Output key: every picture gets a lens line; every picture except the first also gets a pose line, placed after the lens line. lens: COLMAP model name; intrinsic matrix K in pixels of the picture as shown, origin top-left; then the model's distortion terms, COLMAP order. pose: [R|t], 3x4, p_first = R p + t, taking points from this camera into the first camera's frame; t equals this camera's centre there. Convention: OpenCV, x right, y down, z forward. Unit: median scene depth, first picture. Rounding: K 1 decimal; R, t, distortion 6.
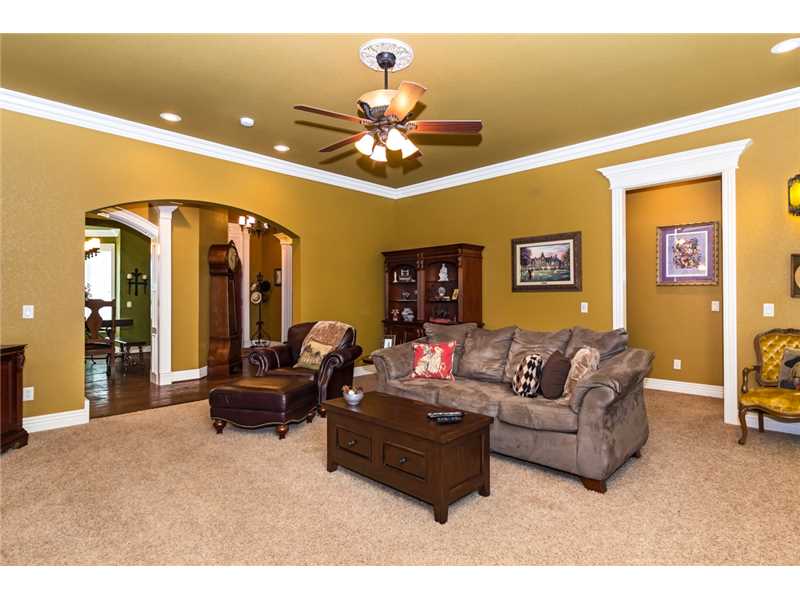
lens RADIAL K [[430.8, 0, 399.3], [0, 430.8, 298.8], [0, 0, 1]] dist [-0.001242, 0.000185]
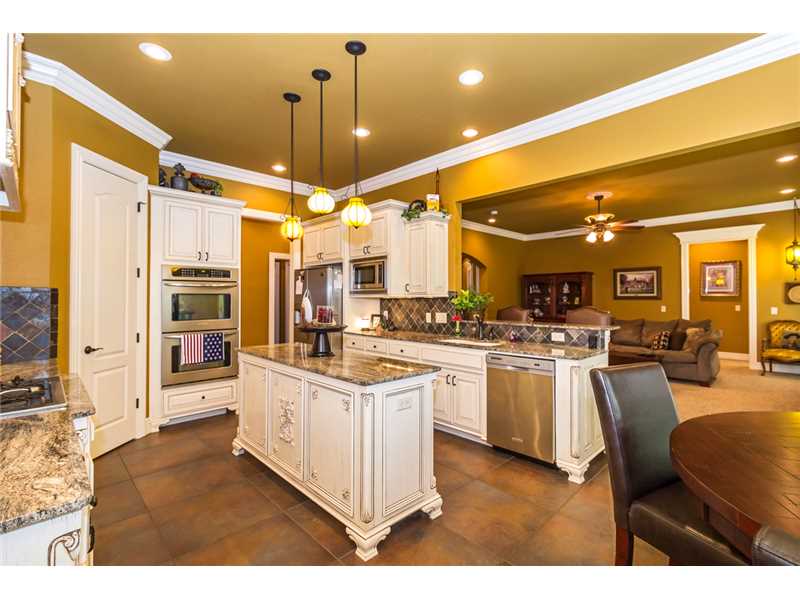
lens RADIAL K [[374.9, 0, 400.8], [0, 374.9, 298.2], [0, 0, 1]] dist [0.003137, 0.000049]
pose [[0.999742, 0.000329, -0.022721, -0.620459], [-0.000411, 0.999994, -0.003580, -0.017716], [0.022719, 0.003588, 0.999735, -0.581303]]
